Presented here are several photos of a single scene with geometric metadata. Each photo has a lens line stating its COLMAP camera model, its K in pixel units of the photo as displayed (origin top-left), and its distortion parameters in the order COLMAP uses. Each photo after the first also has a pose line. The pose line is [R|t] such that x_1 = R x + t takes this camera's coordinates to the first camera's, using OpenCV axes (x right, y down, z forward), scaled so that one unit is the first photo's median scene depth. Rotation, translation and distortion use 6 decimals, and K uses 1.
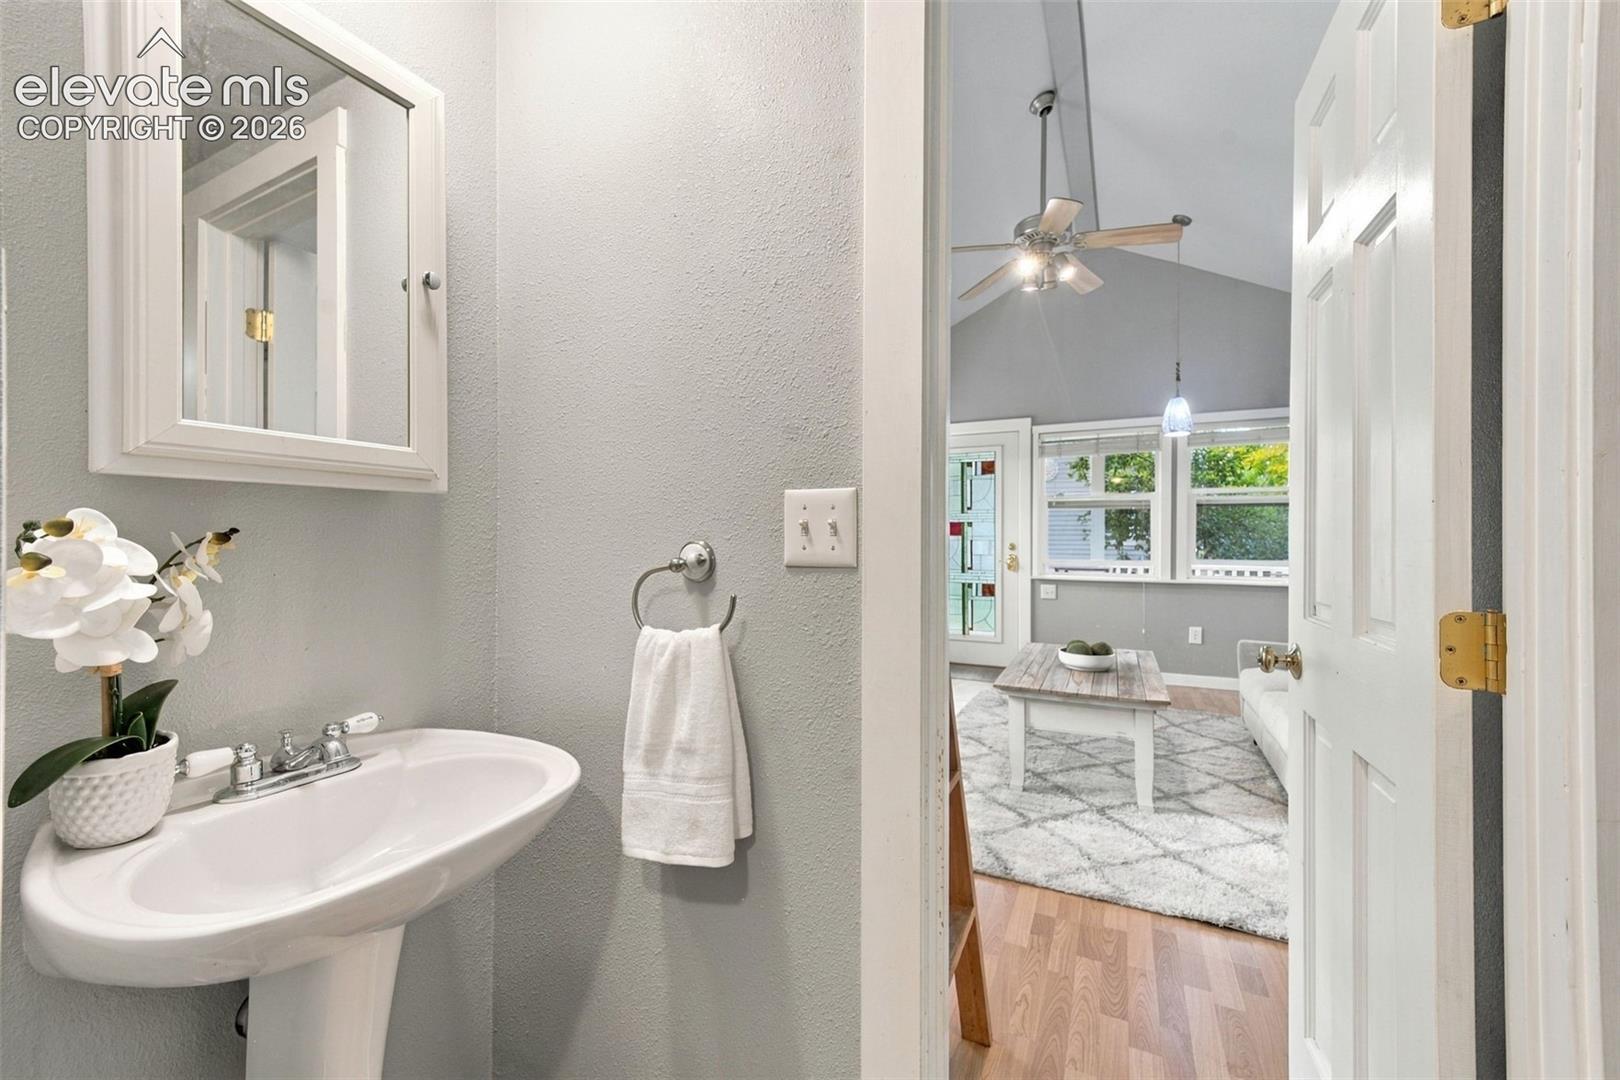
lens RADIAL K [[650.1, 0, 808.9], [0, 650.1, 534.7], [0, 0, 1]] dist [0.009890, -0.000337]
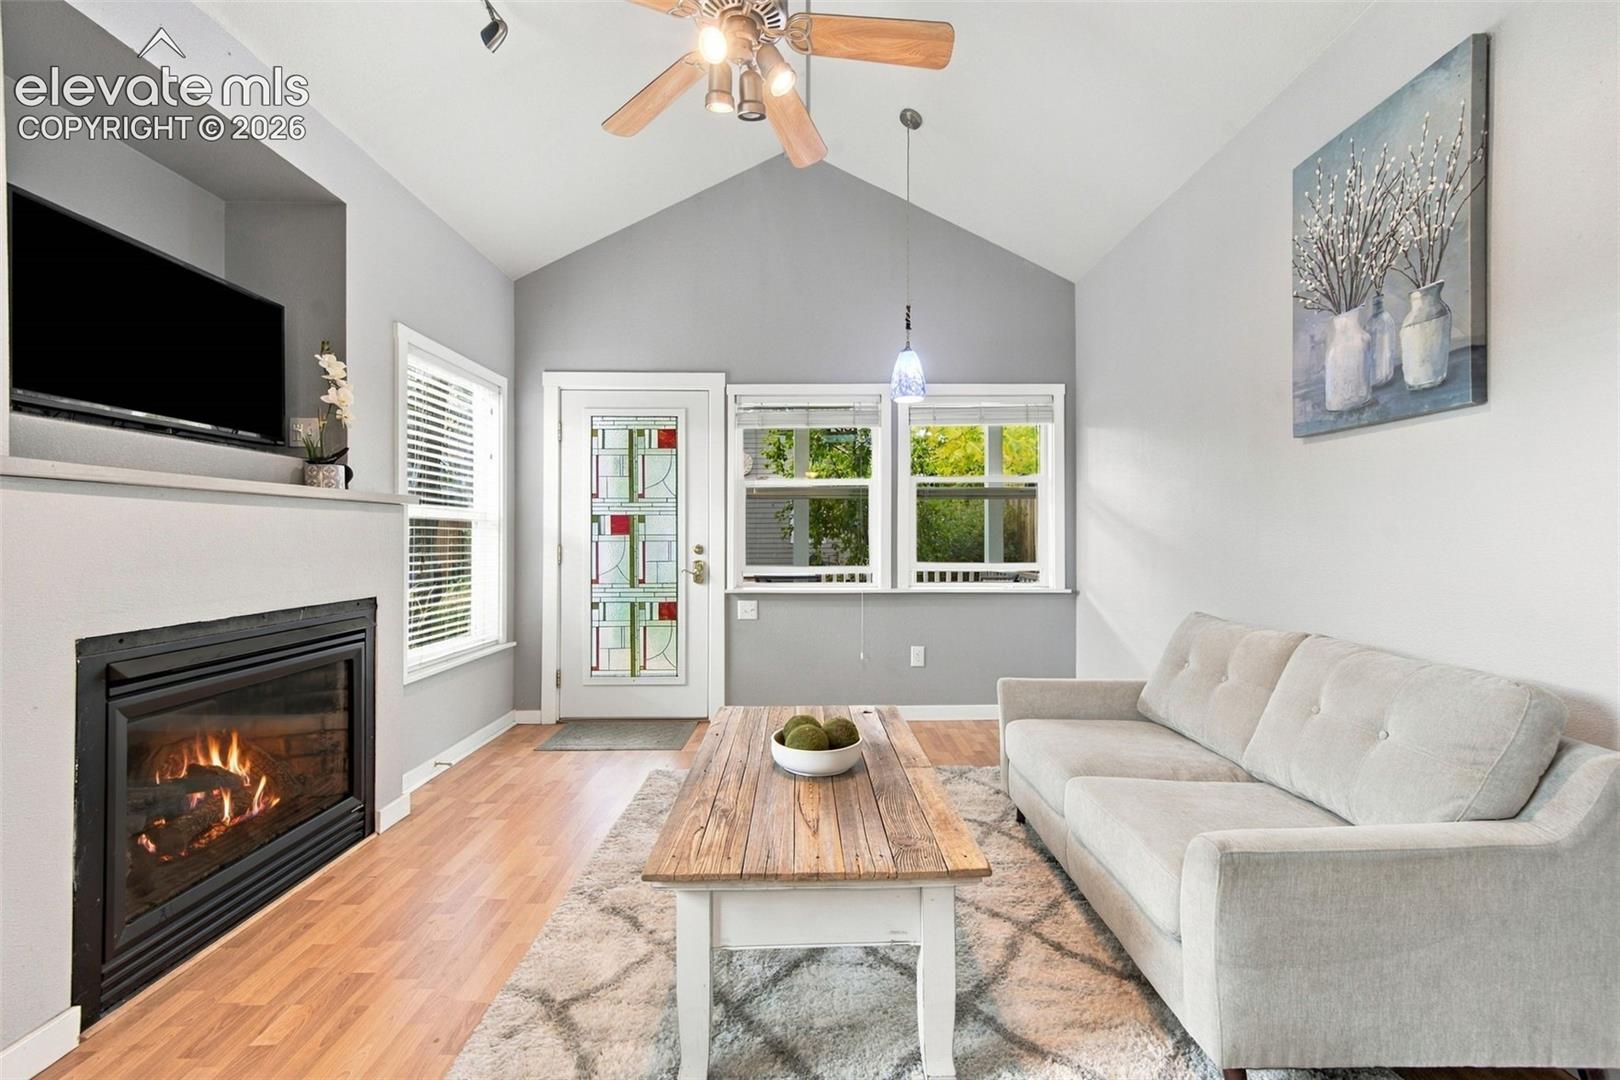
lens RADIAL K [[650.1, 0, 808.9], [0, 650.1, 534.7], [0, 0, 1]] dist [0.009890, -0.000337]
pose [[0.897558, -0.002187, 0.440890, 0.162597], [0.000385, 0.999991, 0.004178, -0.001452], [-0.440896, -0.003580, 0.897551, 0.473980]]
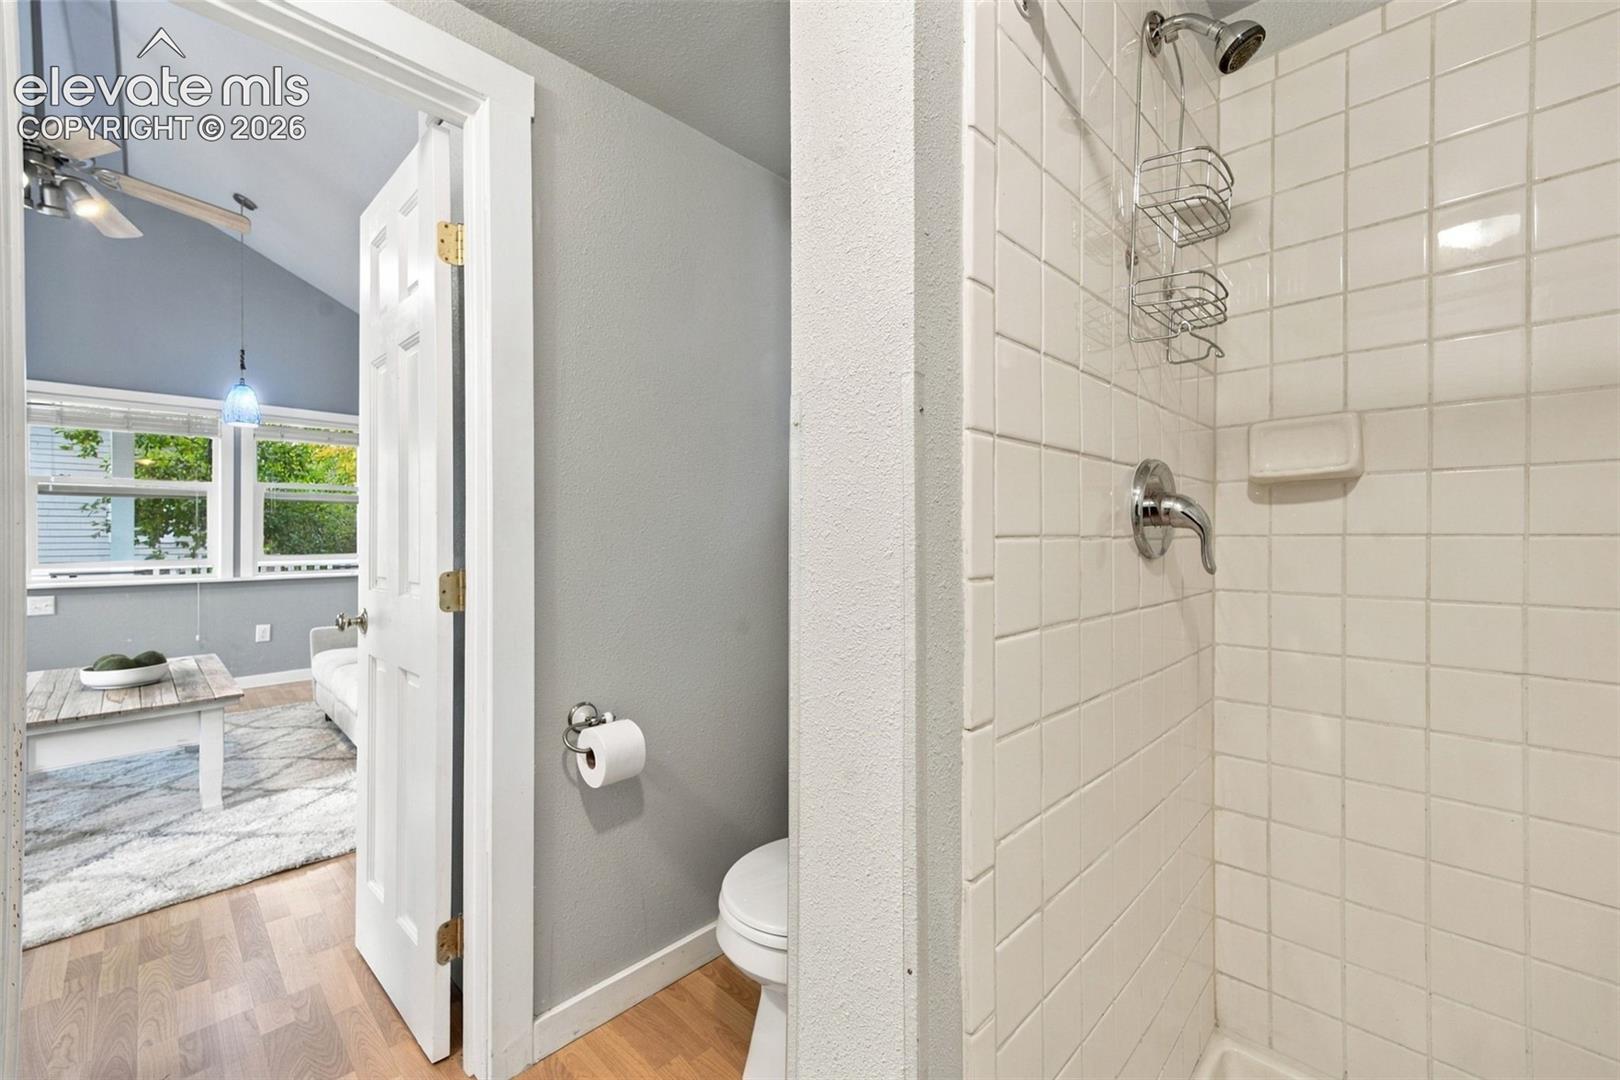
lens RADIAL K [[650.1, 0, 808.9], [0, 650.1, 534.7], [0, 0, 1]] dist [0.009890, -0.000337]
pose [[0.325394, -0.003721, 0.945571, -0.097557], [-0.002826, 0.999984, 0.004908, 0.000177], [-0.945574, -0.004270, 0.325378, -0.130347]]
